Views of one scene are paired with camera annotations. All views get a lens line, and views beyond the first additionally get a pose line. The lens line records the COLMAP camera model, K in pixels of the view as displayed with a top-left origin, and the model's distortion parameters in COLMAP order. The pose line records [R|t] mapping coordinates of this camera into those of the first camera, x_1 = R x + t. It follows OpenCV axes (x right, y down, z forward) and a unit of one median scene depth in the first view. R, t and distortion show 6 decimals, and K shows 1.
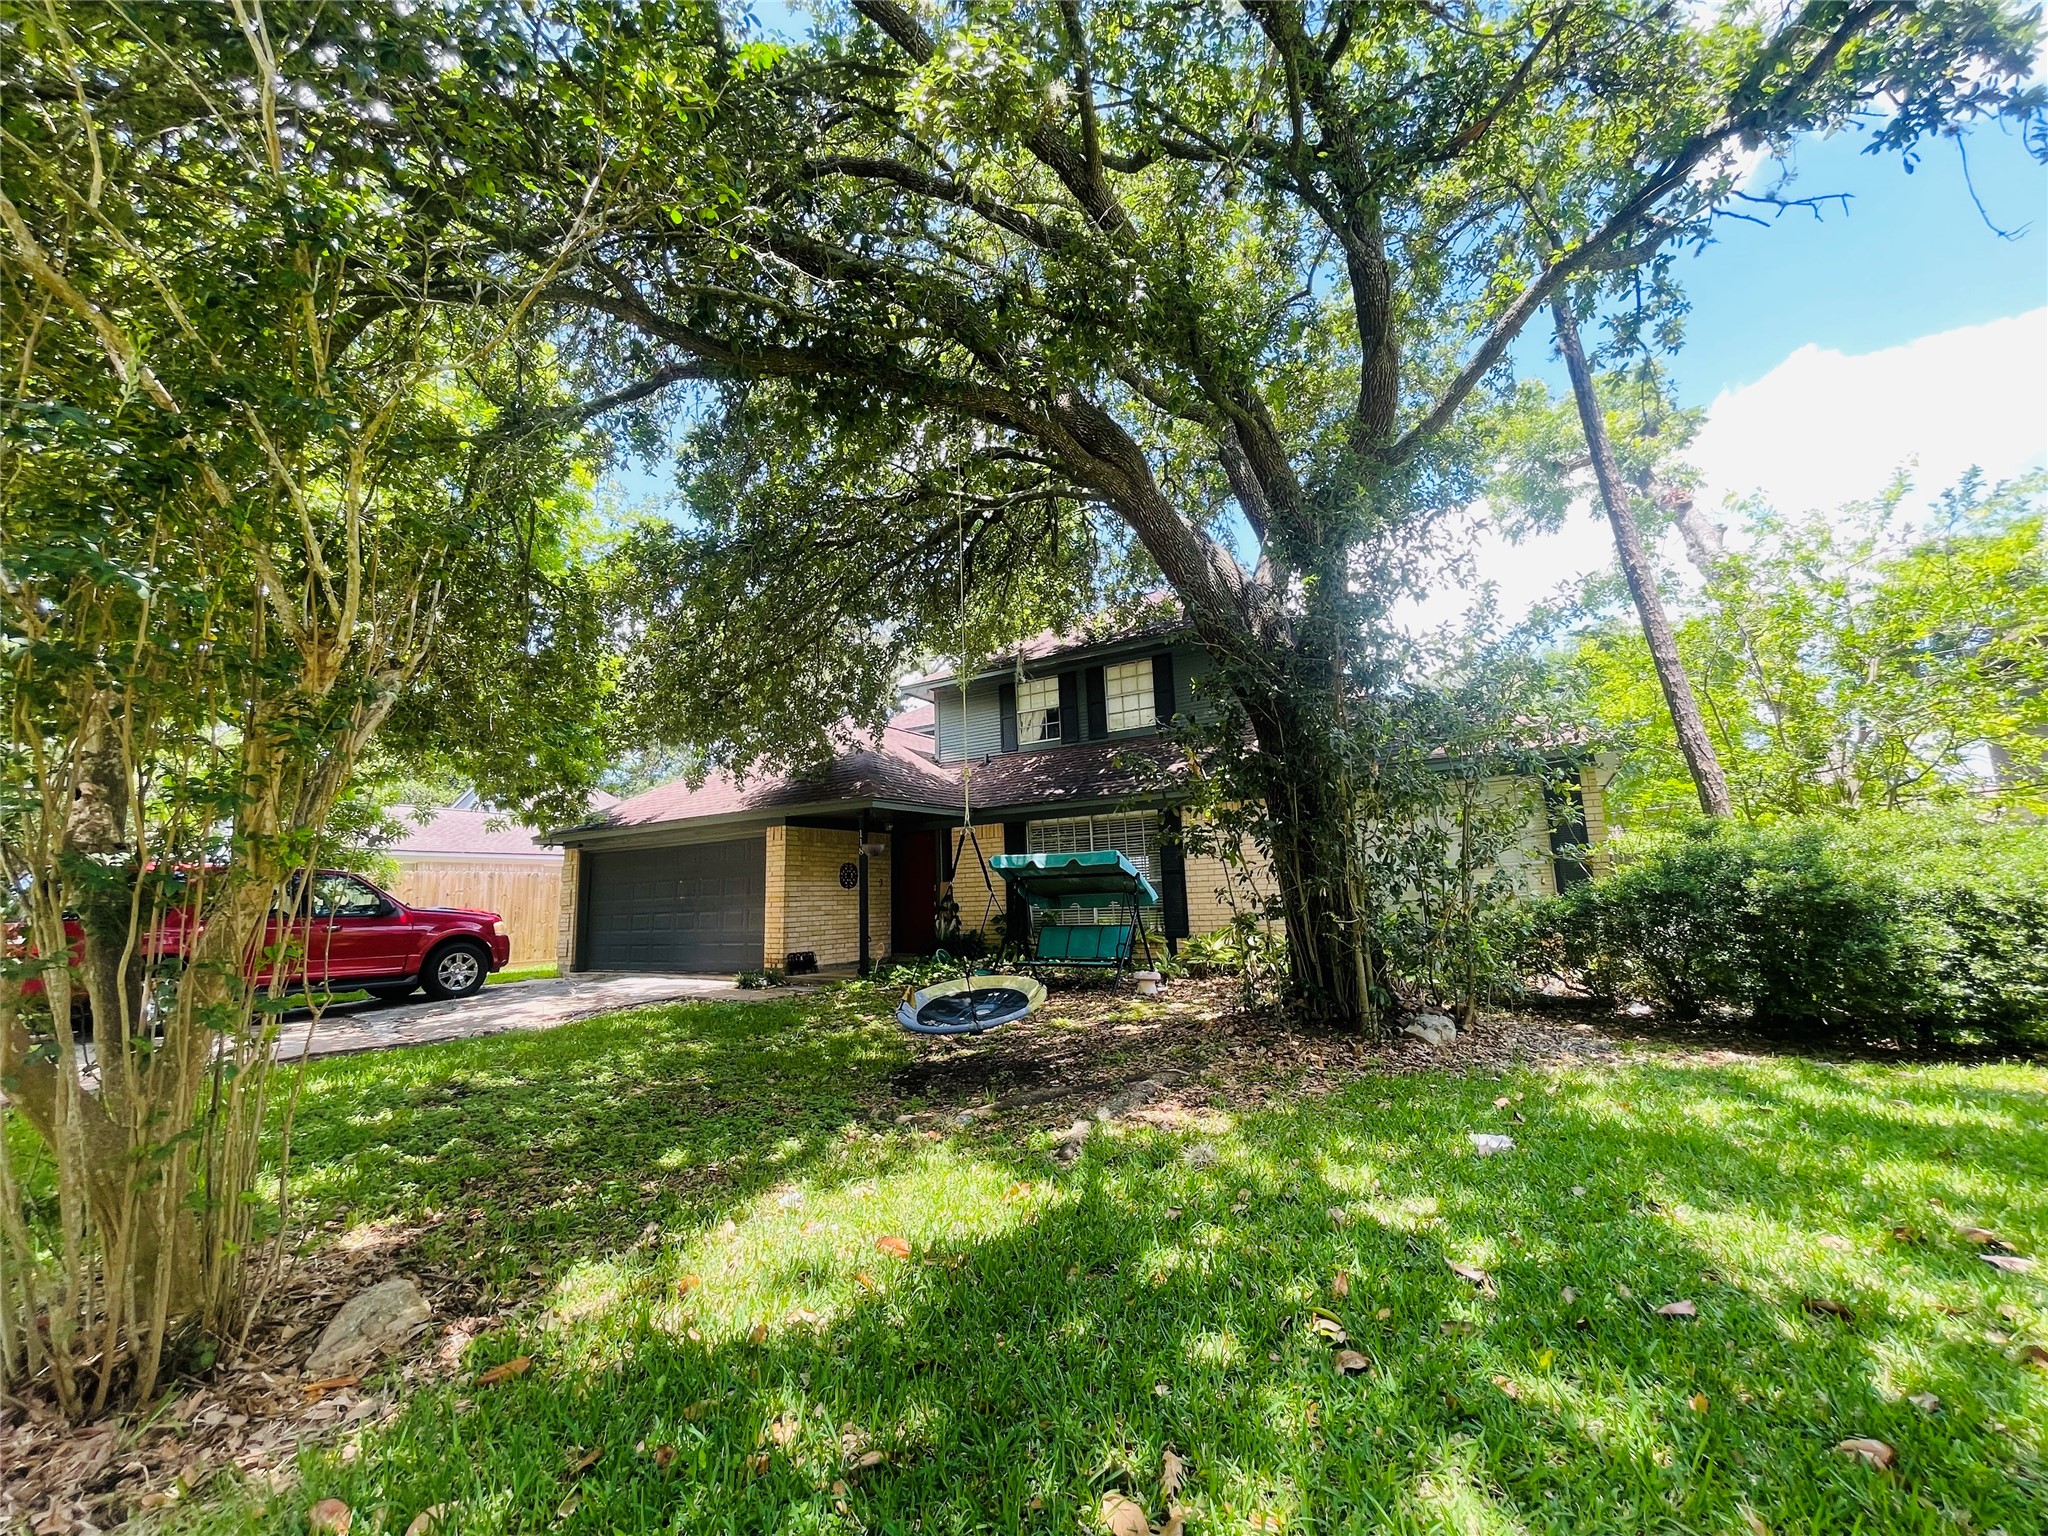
lens RADIAL K [[826.1, 0, 1026.3], [0, 826.1, 767.1], [0, 0, 1]] dist [-0.001581, -0.000066]
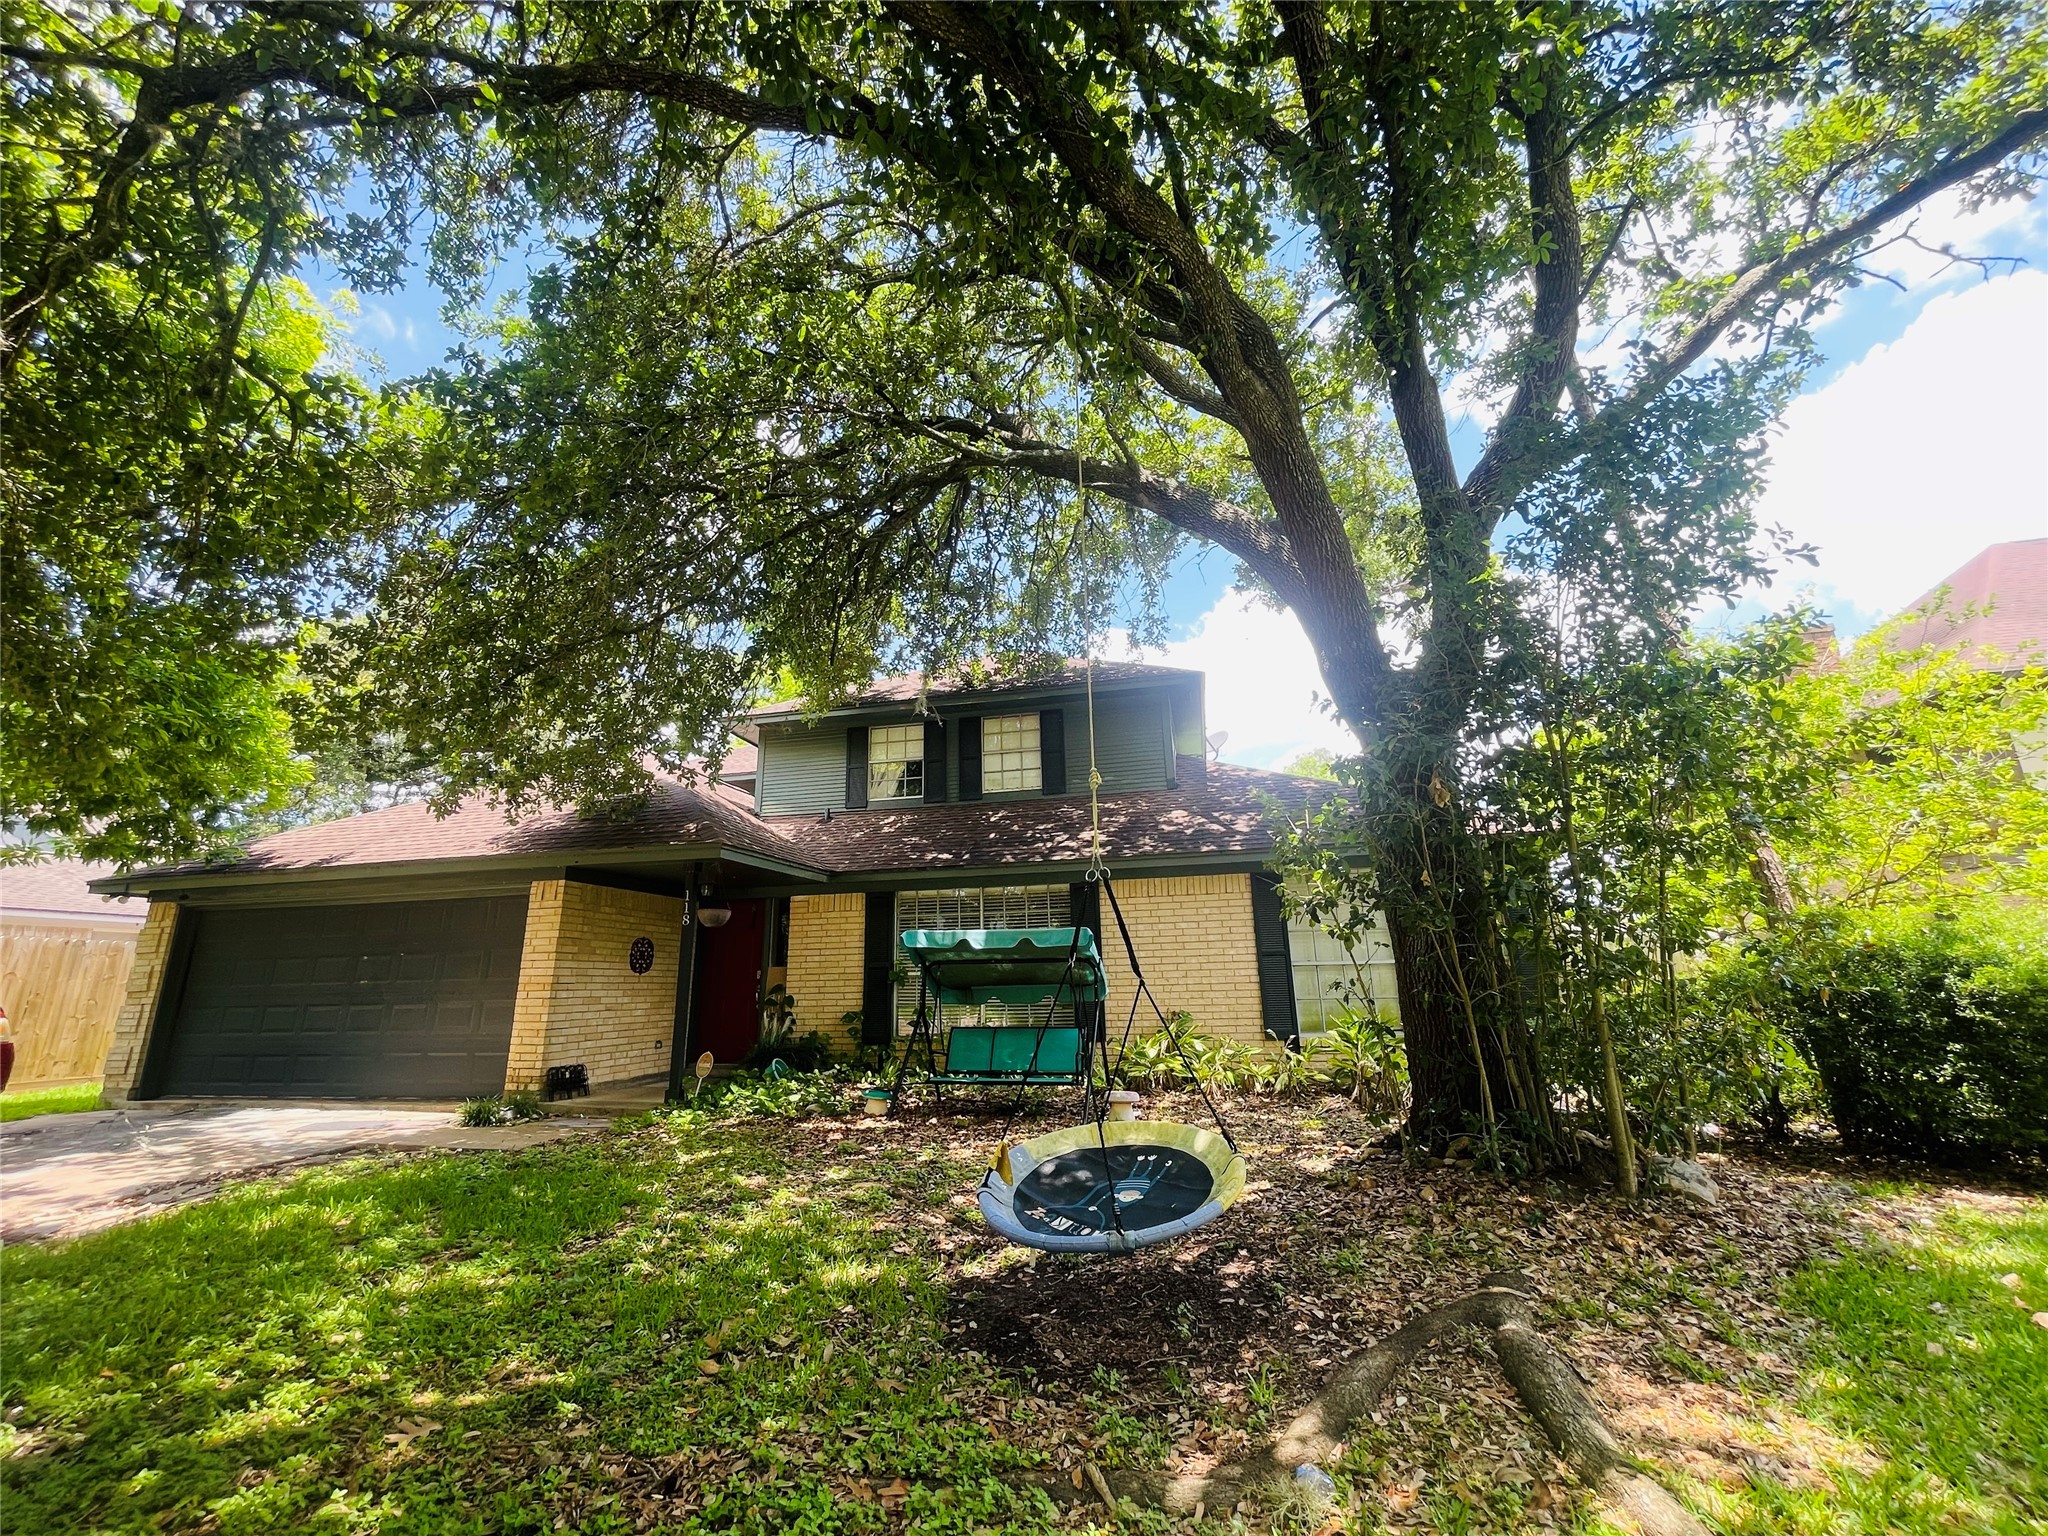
lens RADIAL K [[826.1, 0, 1026.3], [0, 826.1, 767.1], [0, 0, 1]] dist [-0.001581, -0.000066]
pose [[0.948168, 0.095150, 0.303188, -0.131055], [-0.061687, 0.991082, -0.118117, 0.031850], [-0.311723, 0.093292, 0.945582, 0.188496]]
